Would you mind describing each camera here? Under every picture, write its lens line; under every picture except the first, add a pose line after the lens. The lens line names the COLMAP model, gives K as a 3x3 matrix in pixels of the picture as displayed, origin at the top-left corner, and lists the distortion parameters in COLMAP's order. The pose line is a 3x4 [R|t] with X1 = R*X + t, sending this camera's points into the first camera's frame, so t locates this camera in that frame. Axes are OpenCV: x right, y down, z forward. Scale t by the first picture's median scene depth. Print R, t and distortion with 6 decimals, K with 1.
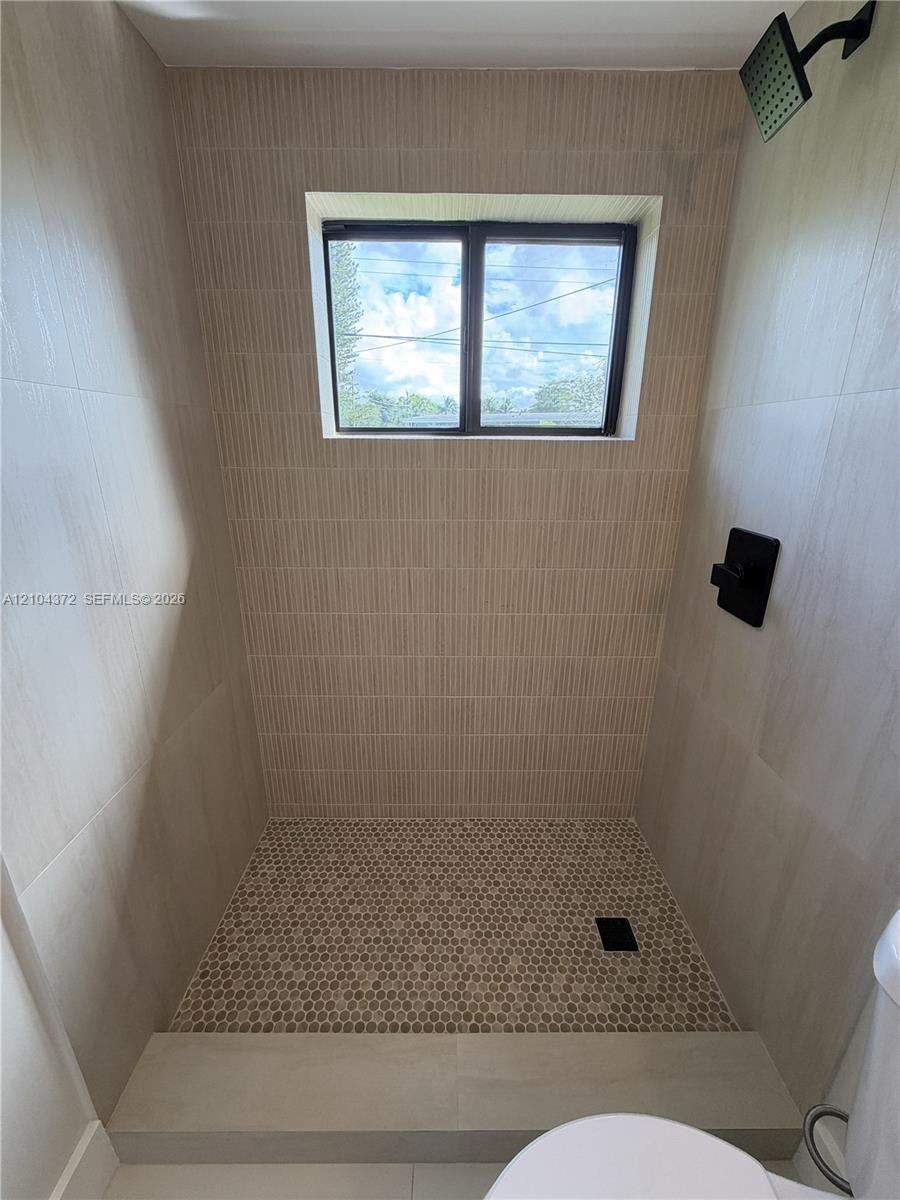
lens RADIAL K [[479.6, 0, 449.8], [0, 479.6, 599.4], [0, 0, 1]] dist [0.001240, 0.000520]
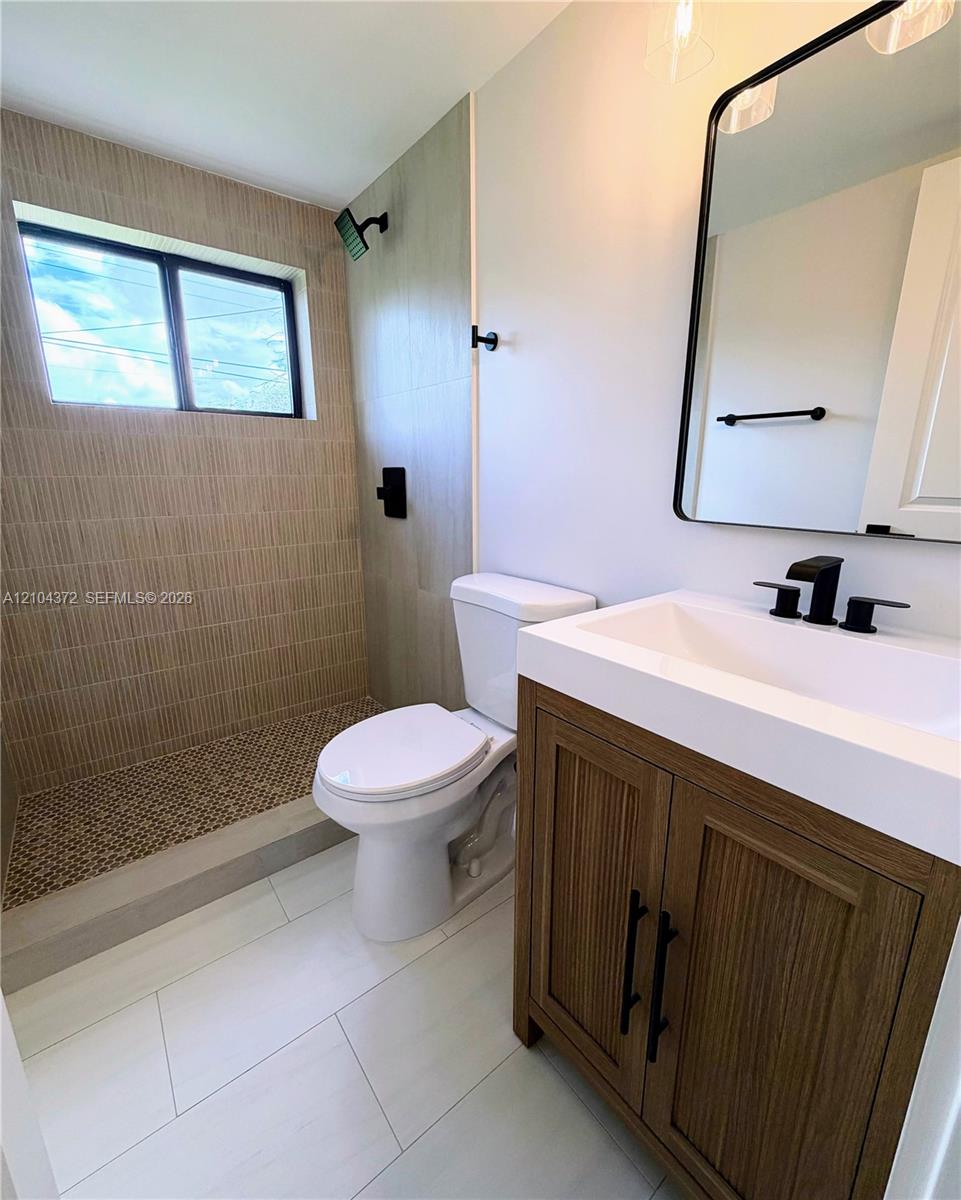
lens RADIAL K [[515.4, 0, 480.3], [0, 515.4, 601.9], [0, 0, 1]] dist [-0.001434, -0.000615]
pose [[0.792255, -0.154021, 0.590432, -0.252484], [0.197590, 0.980239, -0.009424, 0.345618], [-0.577313, 0.124130, 0.807033, -0.532621]]
